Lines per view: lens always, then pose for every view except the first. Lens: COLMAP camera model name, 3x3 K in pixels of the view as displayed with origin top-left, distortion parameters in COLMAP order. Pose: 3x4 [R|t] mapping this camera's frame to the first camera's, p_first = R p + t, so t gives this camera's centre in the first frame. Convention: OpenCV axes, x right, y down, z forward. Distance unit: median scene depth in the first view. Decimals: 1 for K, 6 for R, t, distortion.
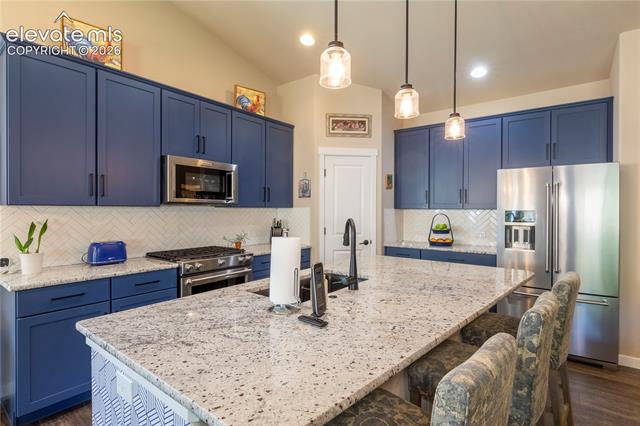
lens RADIAL K [[323.4, 0, 320.4], [0, 323.4, 213.0], [0, 0, 1]] dist [-0.003353, 0.000635]
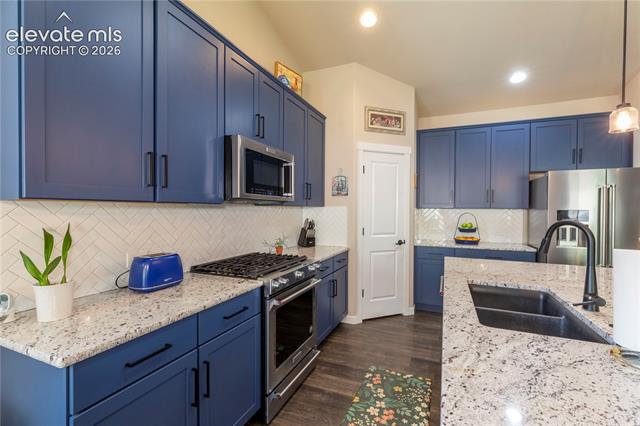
lens RADIAL K [[292.2, 0, 319.4], [0, 292.2, 212.0], [0, 0, 1]] dist [0.005883, -0.000254]
pose [[0.967892, -0.000620, 0.251366, -0.344870], [0.000386, 0.999999, 0.000979, -0.002041], [-0.251367, -0.000850, 0.967892, 0.225825]]
